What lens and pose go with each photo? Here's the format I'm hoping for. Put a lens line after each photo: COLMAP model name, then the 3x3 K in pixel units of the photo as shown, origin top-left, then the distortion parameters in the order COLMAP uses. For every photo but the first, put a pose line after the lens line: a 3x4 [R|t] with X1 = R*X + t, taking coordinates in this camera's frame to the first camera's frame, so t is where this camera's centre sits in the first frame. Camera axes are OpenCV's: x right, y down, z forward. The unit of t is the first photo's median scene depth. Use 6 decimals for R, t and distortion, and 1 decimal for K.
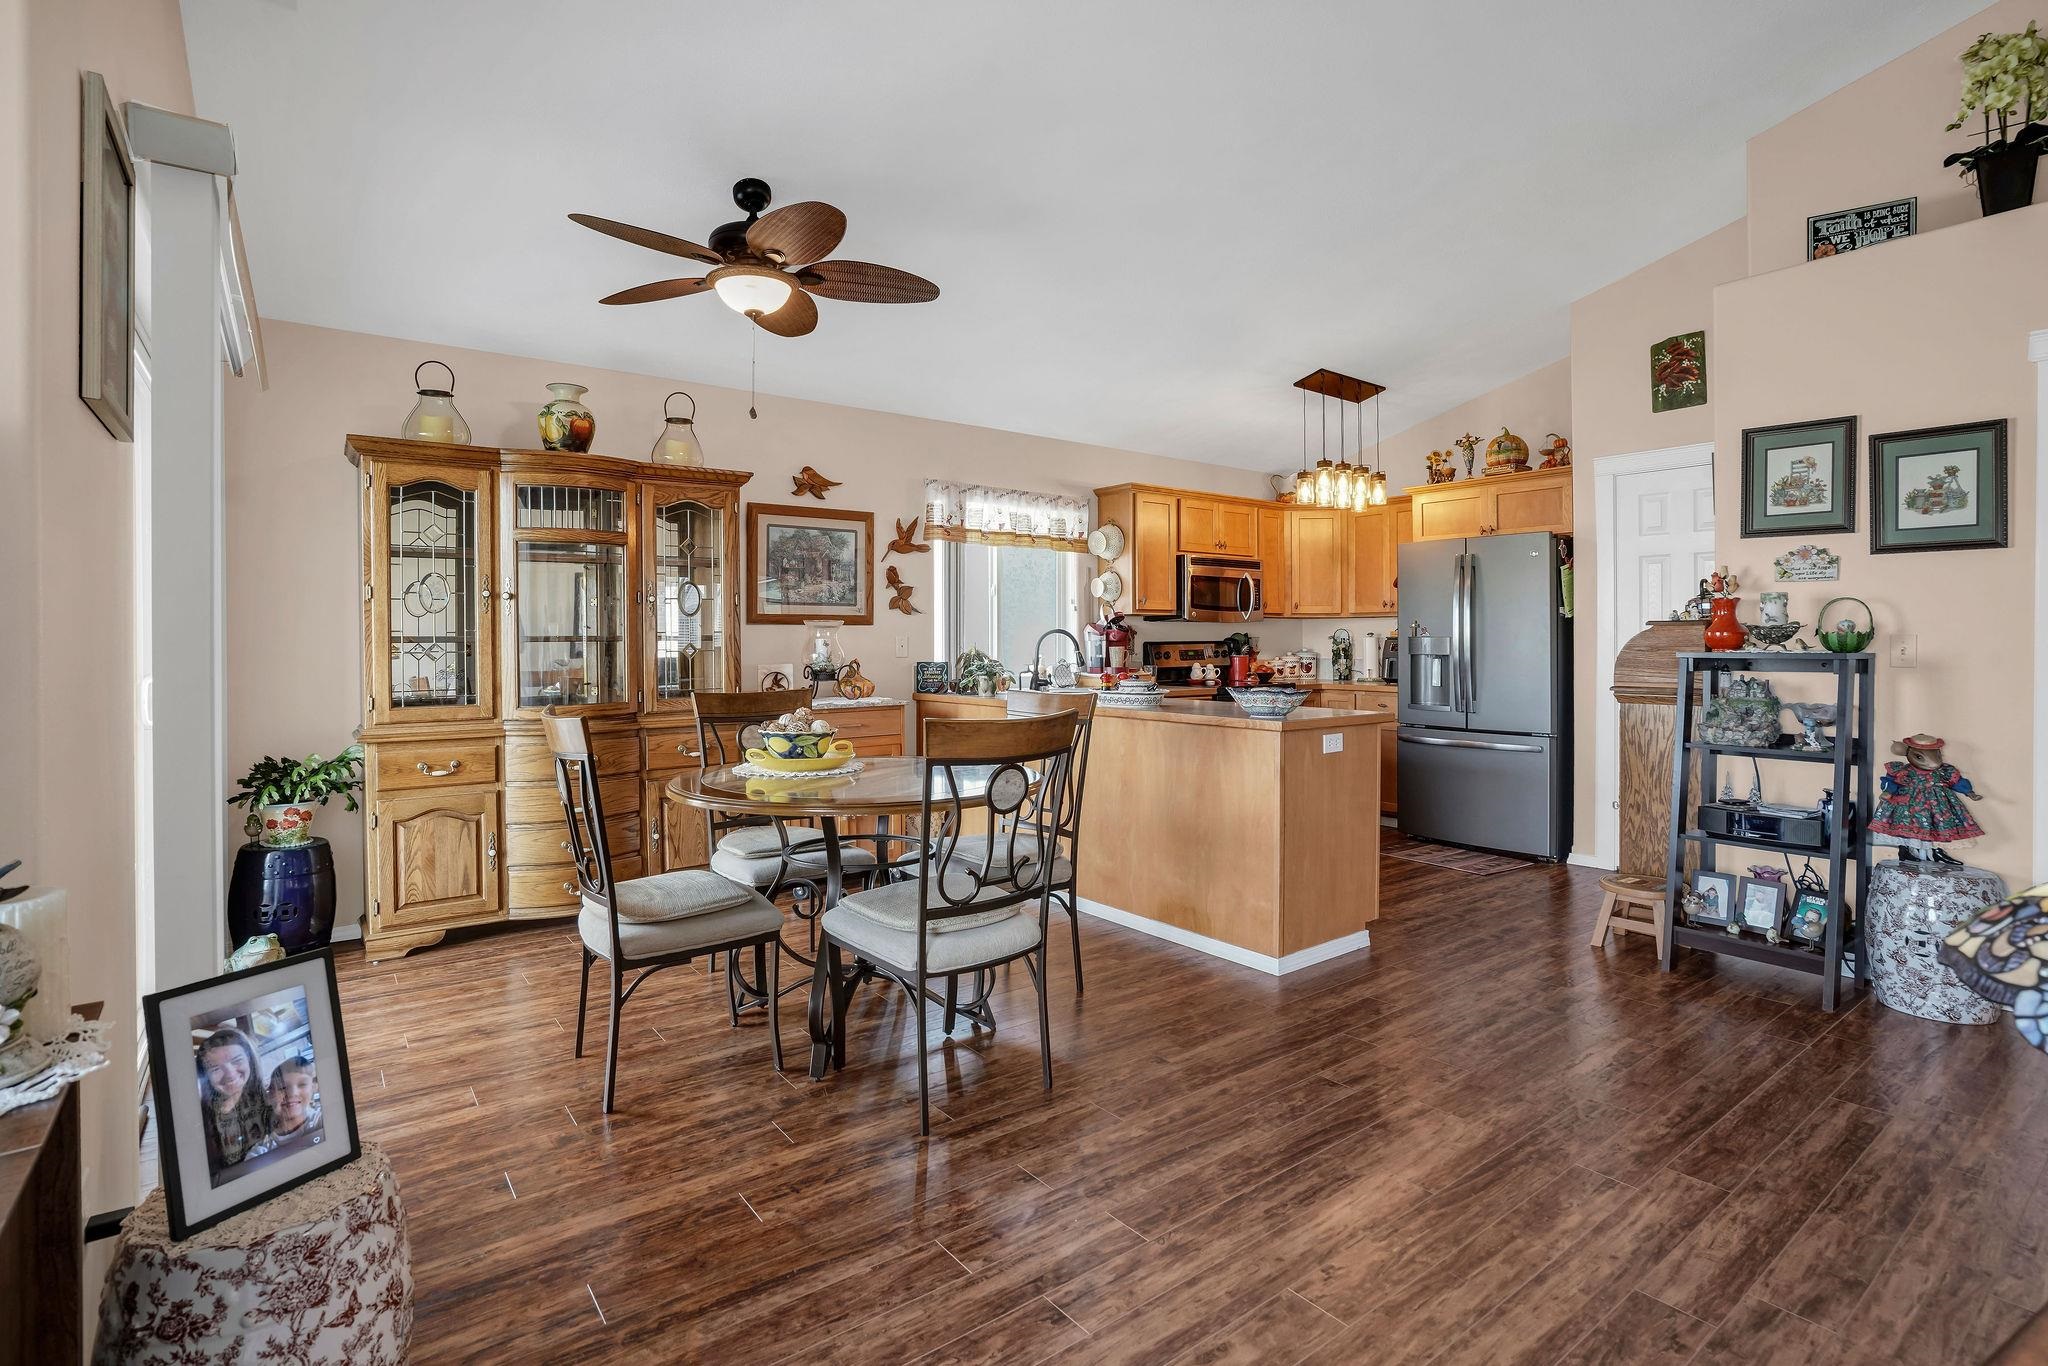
lens RADIAL K [[966.6, 0, 1027.6], [0, 966.6, 641.7], [0, 0, 1]] dist [-0.009961, 0.000530]
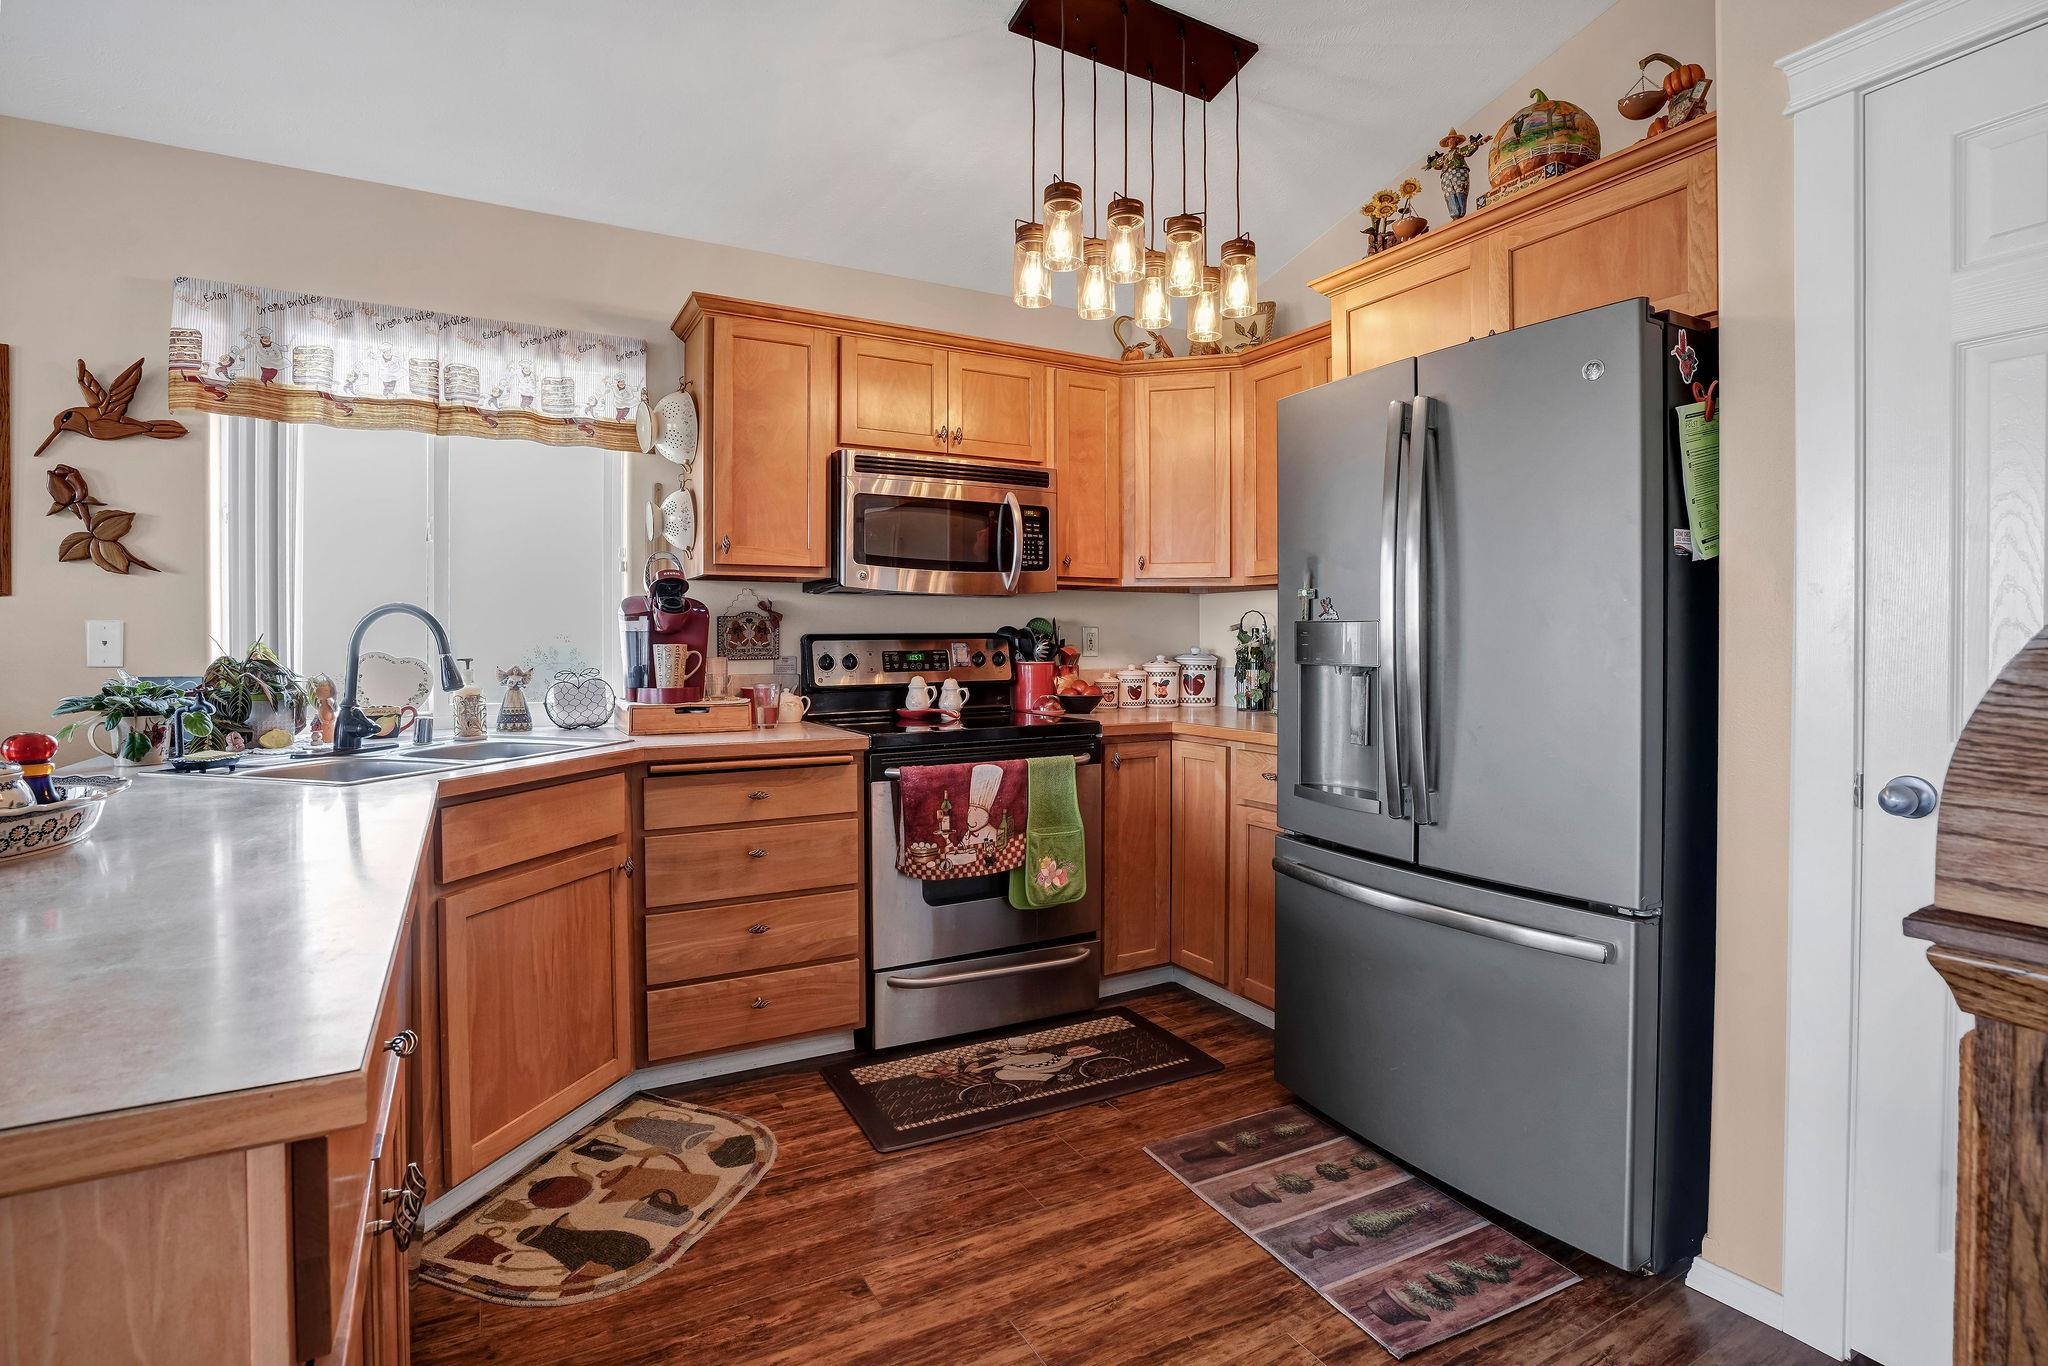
lens RADIAL K [[988.8, 0, 1019.5], [0, 988.8, 633.4], [0, 0, 1]] dist [-0.001104, 0.000182]
pose [[0.989545, -0.000479, -0.144226, 0.364753], [-0.000270, 0.999987, -0.005178, 0.002214], [0.144226, 0.005163, 0.989531, 0.607418]]
